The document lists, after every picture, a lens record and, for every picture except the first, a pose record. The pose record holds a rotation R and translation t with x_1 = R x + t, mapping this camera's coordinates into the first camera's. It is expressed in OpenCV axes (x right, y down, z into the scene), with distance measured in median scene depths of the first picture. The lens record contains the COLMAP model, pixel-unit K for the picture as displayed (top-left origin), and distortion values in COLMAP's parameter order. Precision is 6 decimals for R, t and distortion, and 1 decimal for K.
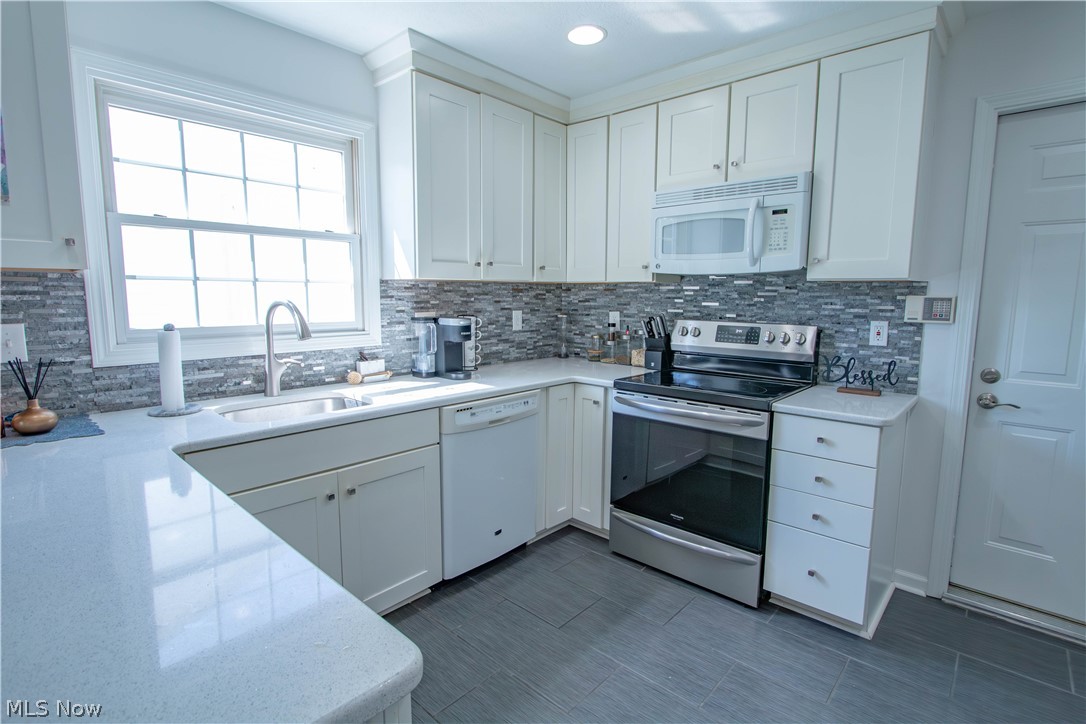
lens RADIAL K [[515.3, 0, 543.0], [0, 515.3, 362.0], [0, 0, 1]] dist [-0.021730, 0.000264]
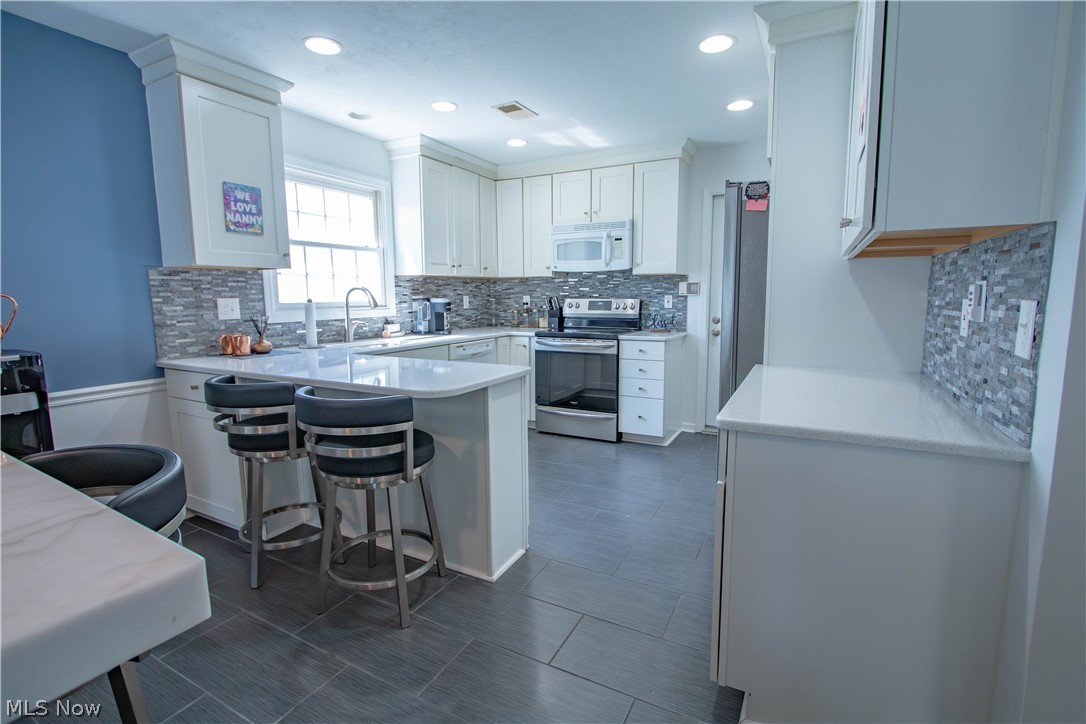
lens RADIAL K [[471.5, 0, 543.0], [0, 471.5, 362.0], [0, 0, 1]] dist [-0.042440, 0.012571]
pose [[0.968552, -0.047565, 0.244221, -0.235733], [0.043988, 0.998830, 0.020081, 0.107311], [-0.244890, -0.008707, 0.969512, -0.574164]]
